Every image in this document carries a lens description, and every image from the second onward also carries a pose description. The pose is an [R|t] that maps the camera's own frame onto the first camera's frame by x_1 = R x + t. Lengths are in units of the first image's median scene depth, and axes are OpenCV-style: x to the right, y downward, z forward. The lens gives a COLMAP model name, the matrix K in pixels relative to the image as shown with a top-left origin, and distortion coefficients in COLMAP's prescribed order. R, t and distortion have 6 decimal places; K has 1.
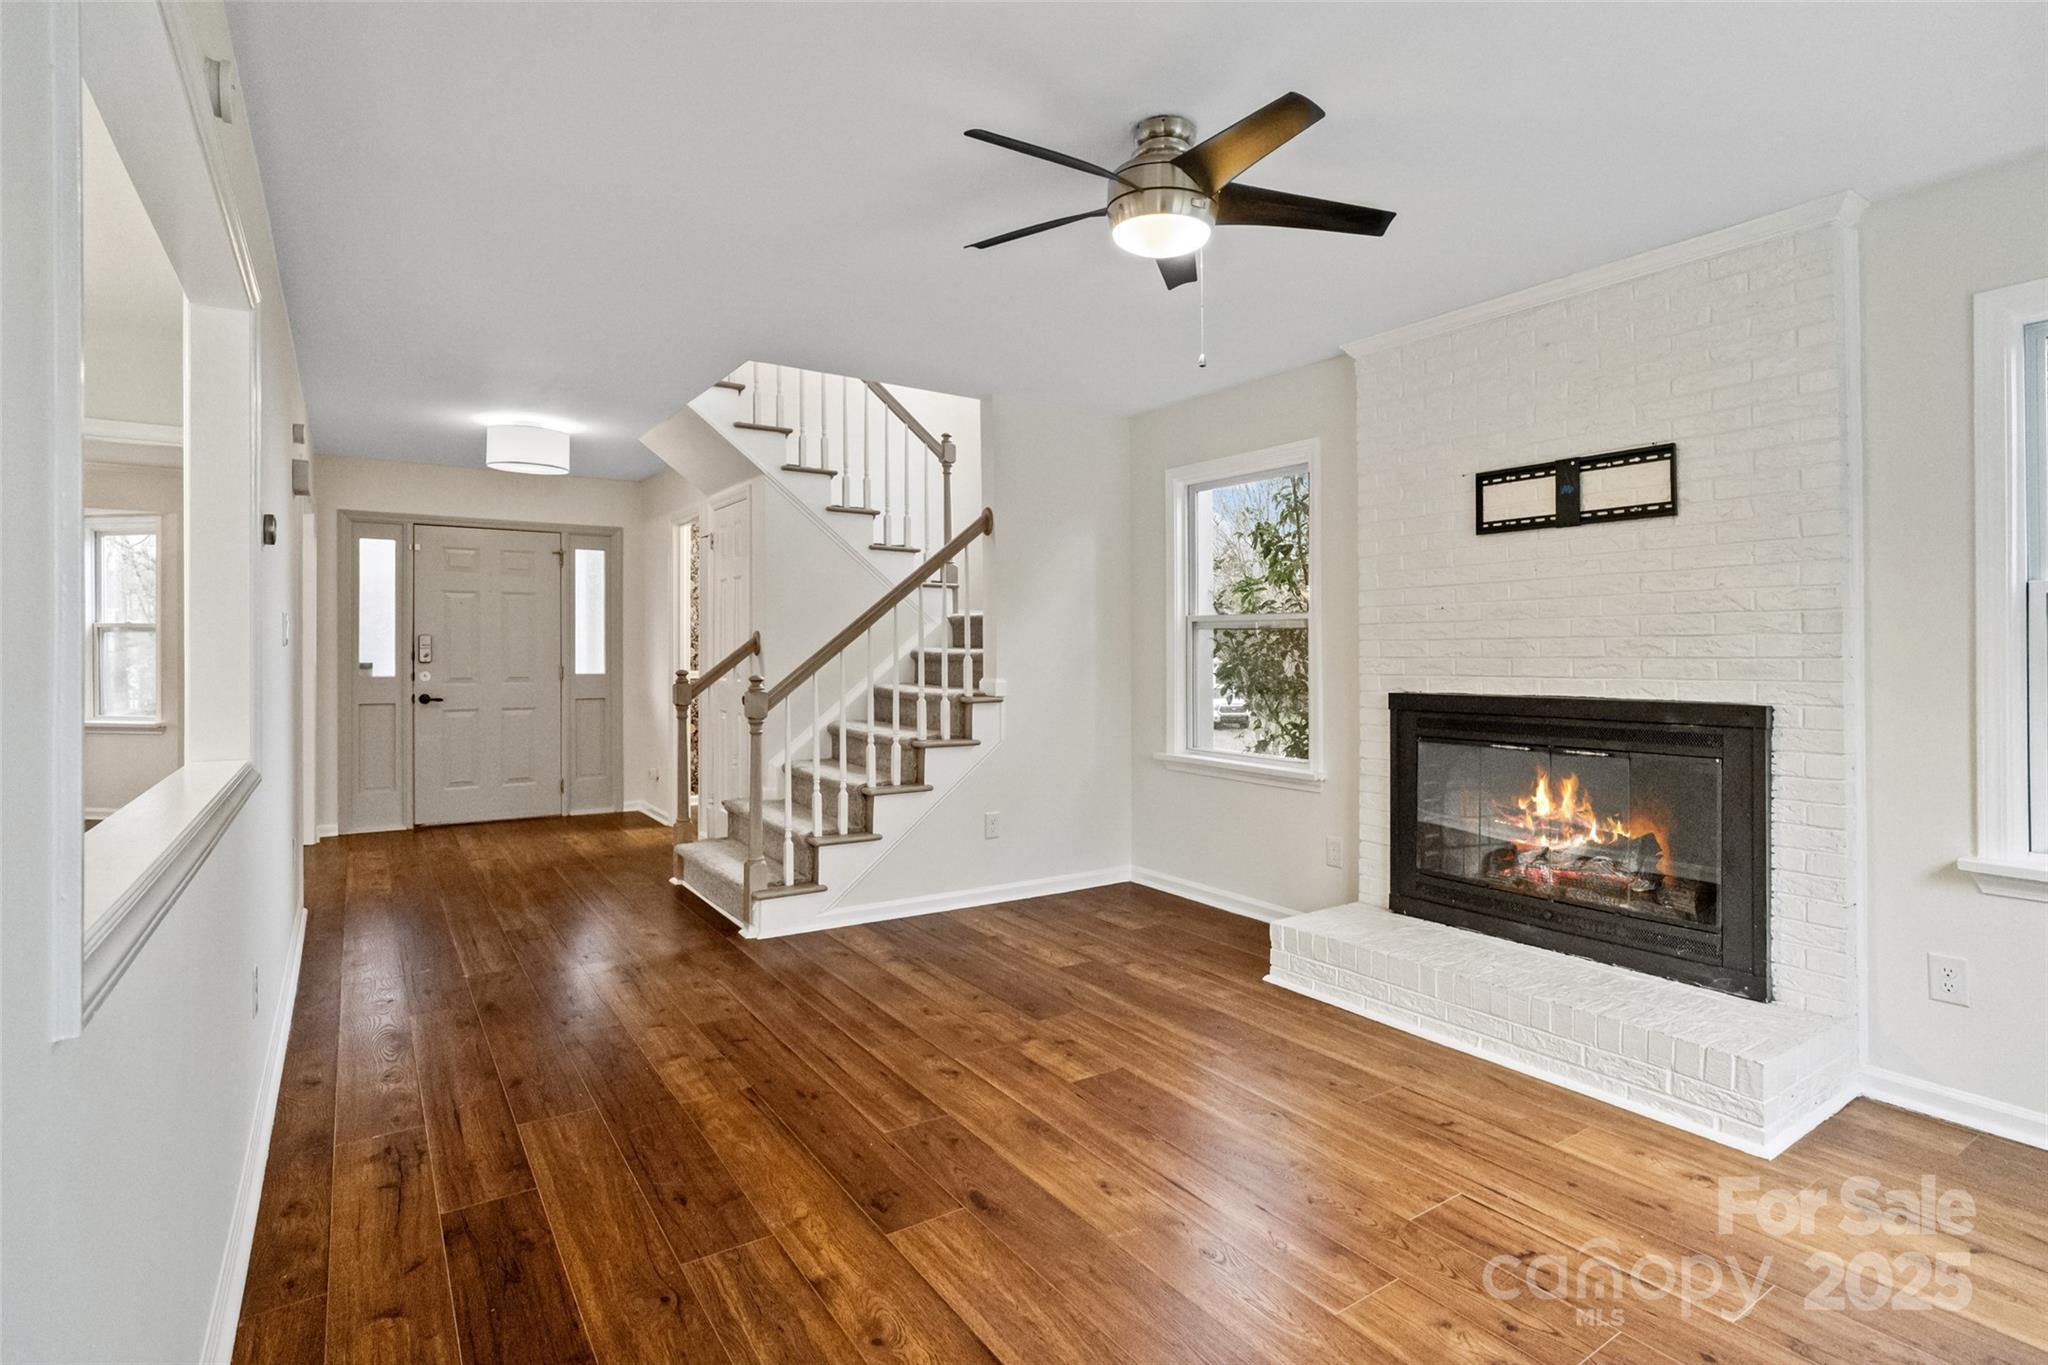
lens RADIAL K [[976.9, 0, 1029.8], [0, 976.9, 663.3], [0, 0, 1]] dist [-0.021641, 0.008752]
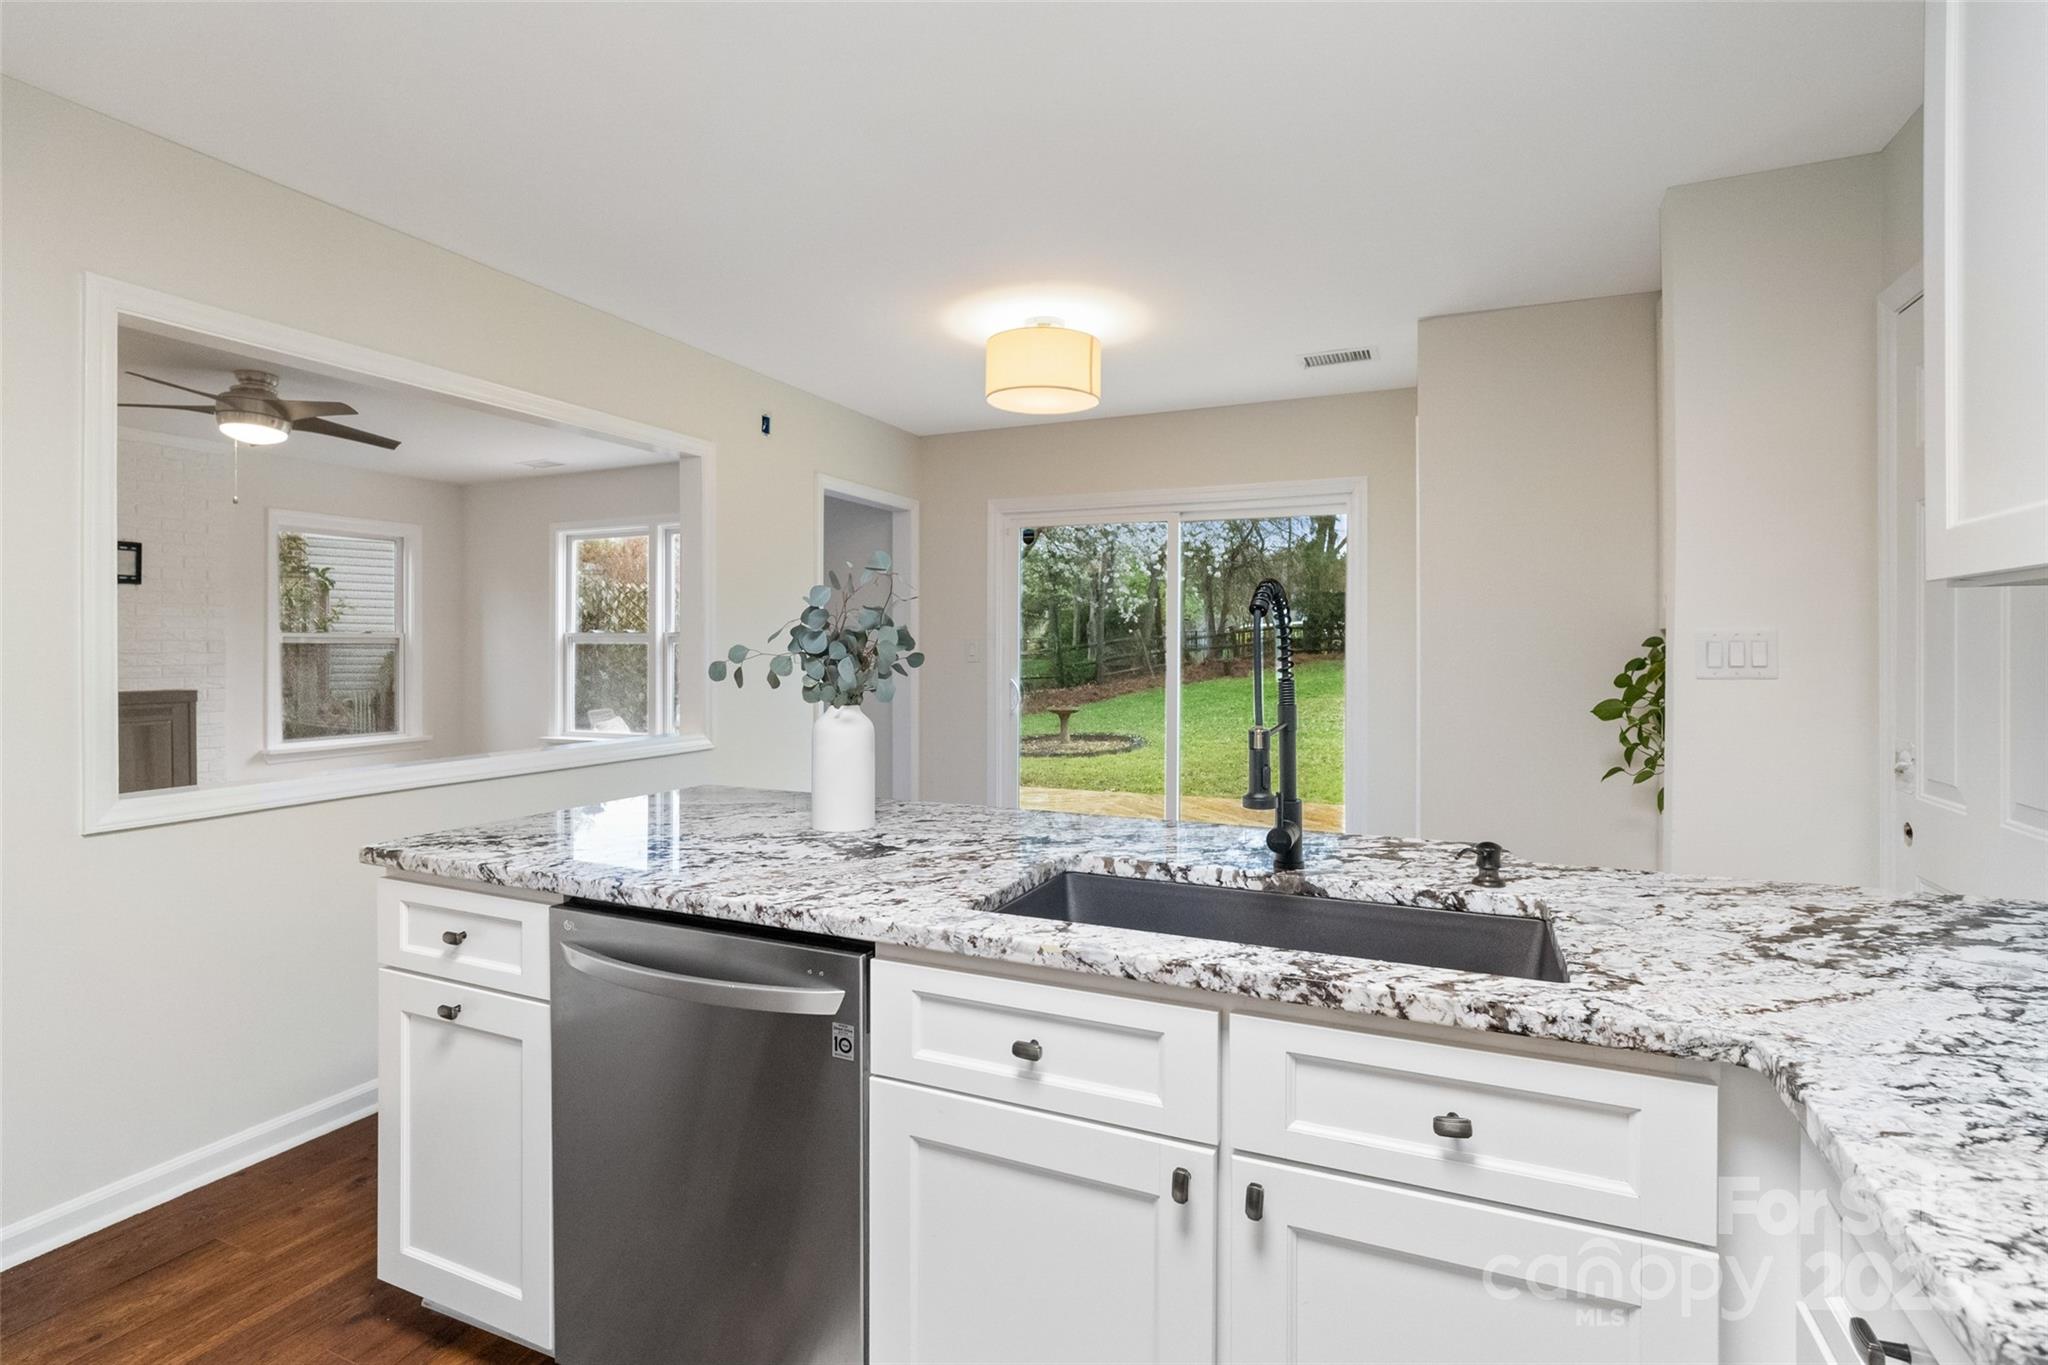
lens RADIAL K [[976.9, 0, 1018.9], [0, 976.9, 690.9], [0, 0, 1]] dist [-0.021641, 0.008752]
pose [[-0.517753, -0.036080, 0.854769, -1.511046], [0.011806, 0.998714, 0.049307, -0.025707], [-0.855449, 0.035620, -0.516661, 0.506711]]
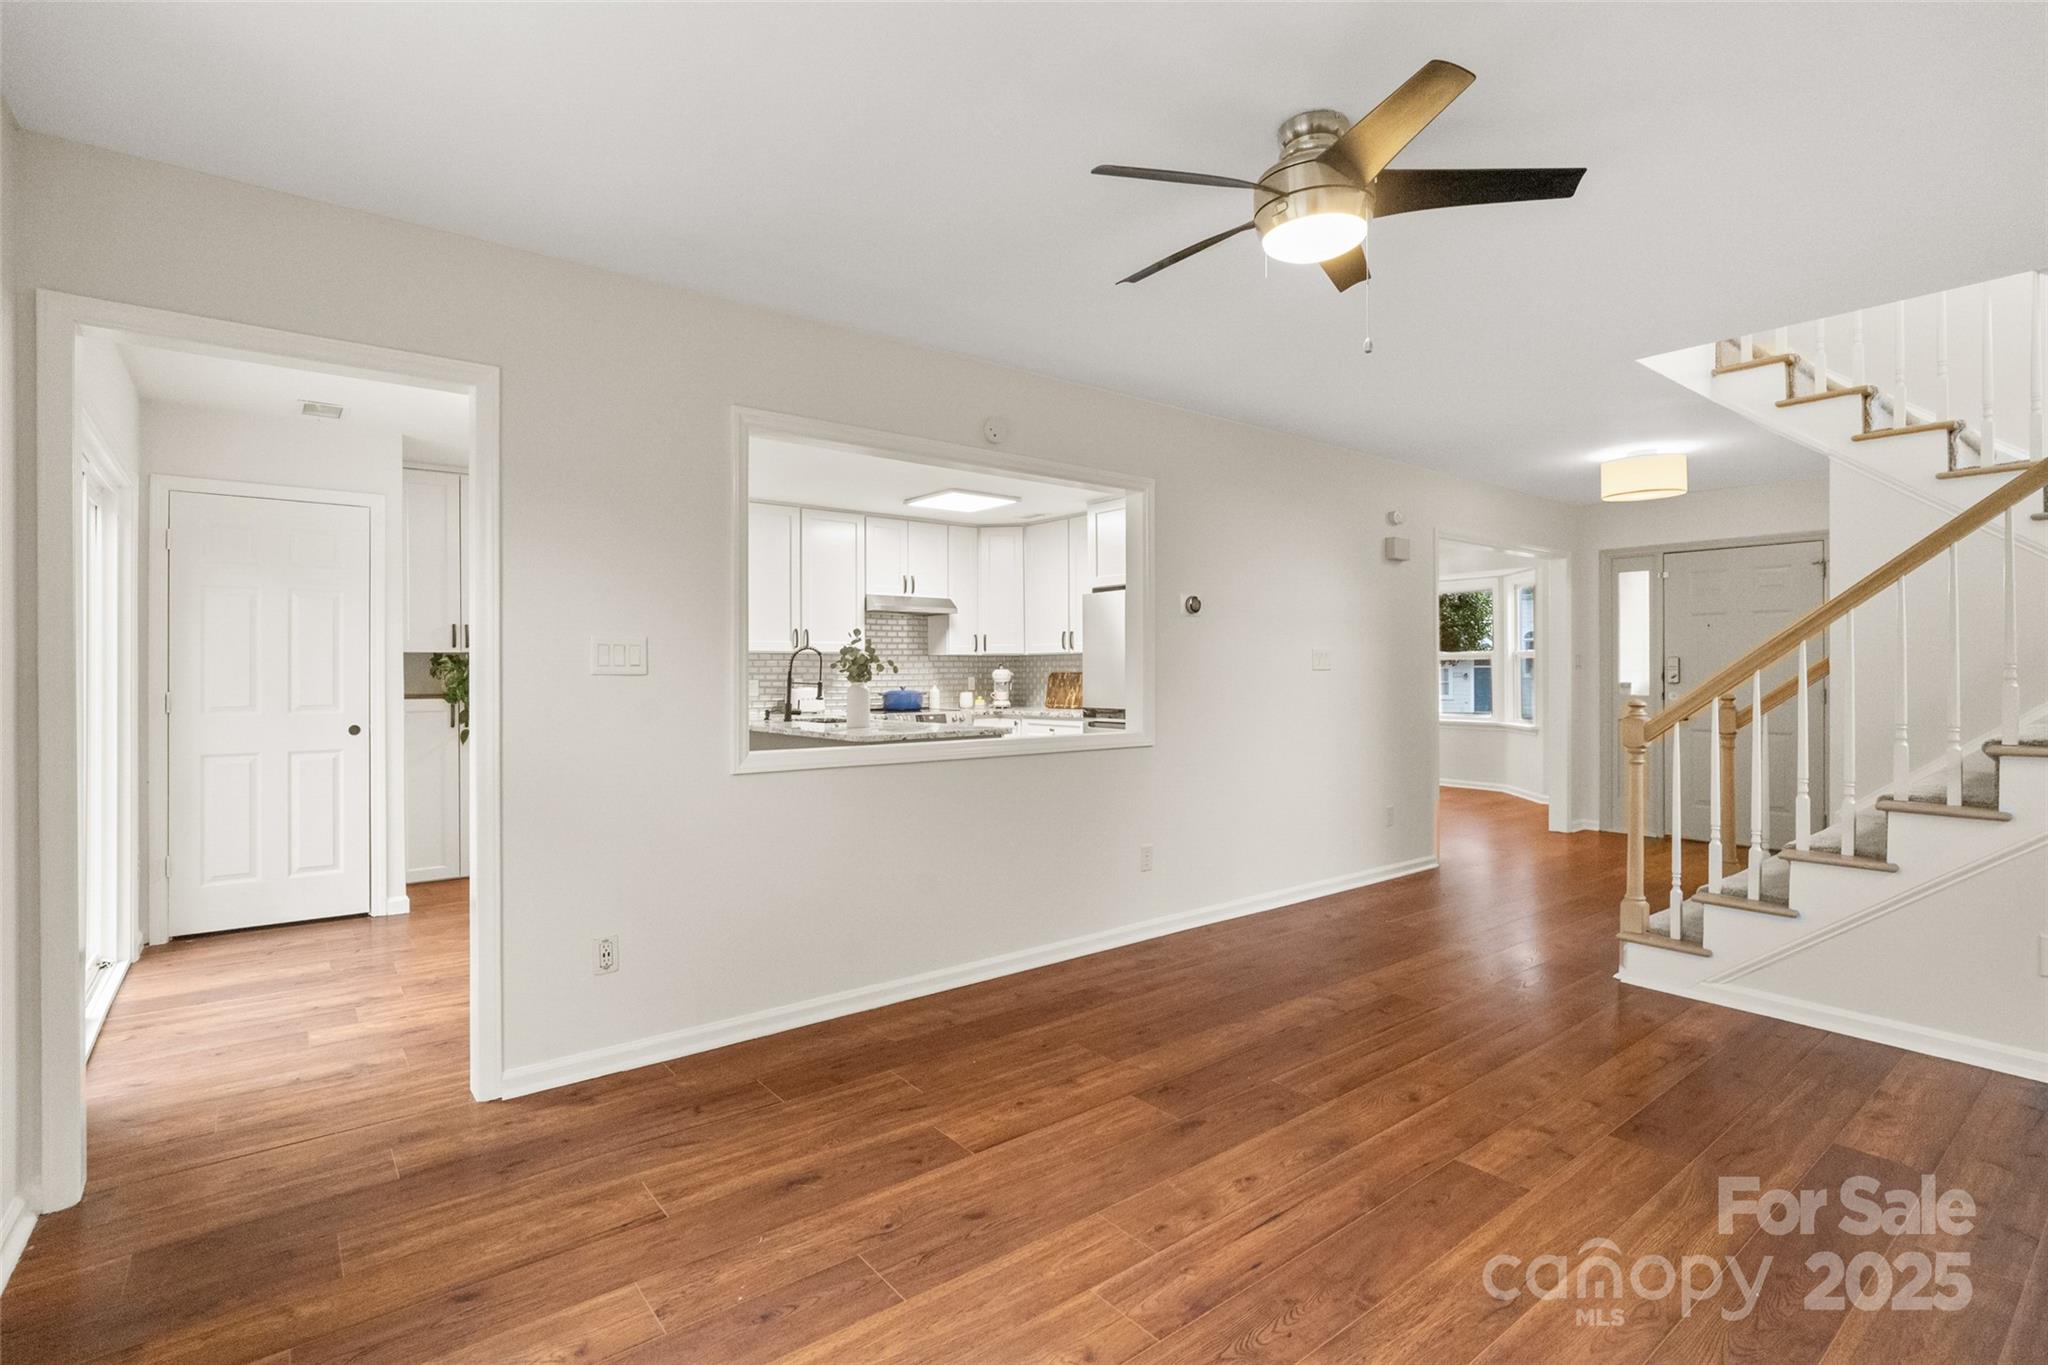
lens RADIAL K [[976.9, 0, 1033.1], [0, 976.9, 655.6], [0, 0, 1]] dist [-0.021641, 0.008752]
pose [[0.078257, -0.019241, -0.996748, 0.764230], [-0.010298, 0.999745, -0.020107, -0.004260], [0.996880, 0.011838, 0.078039, 0.462684]]
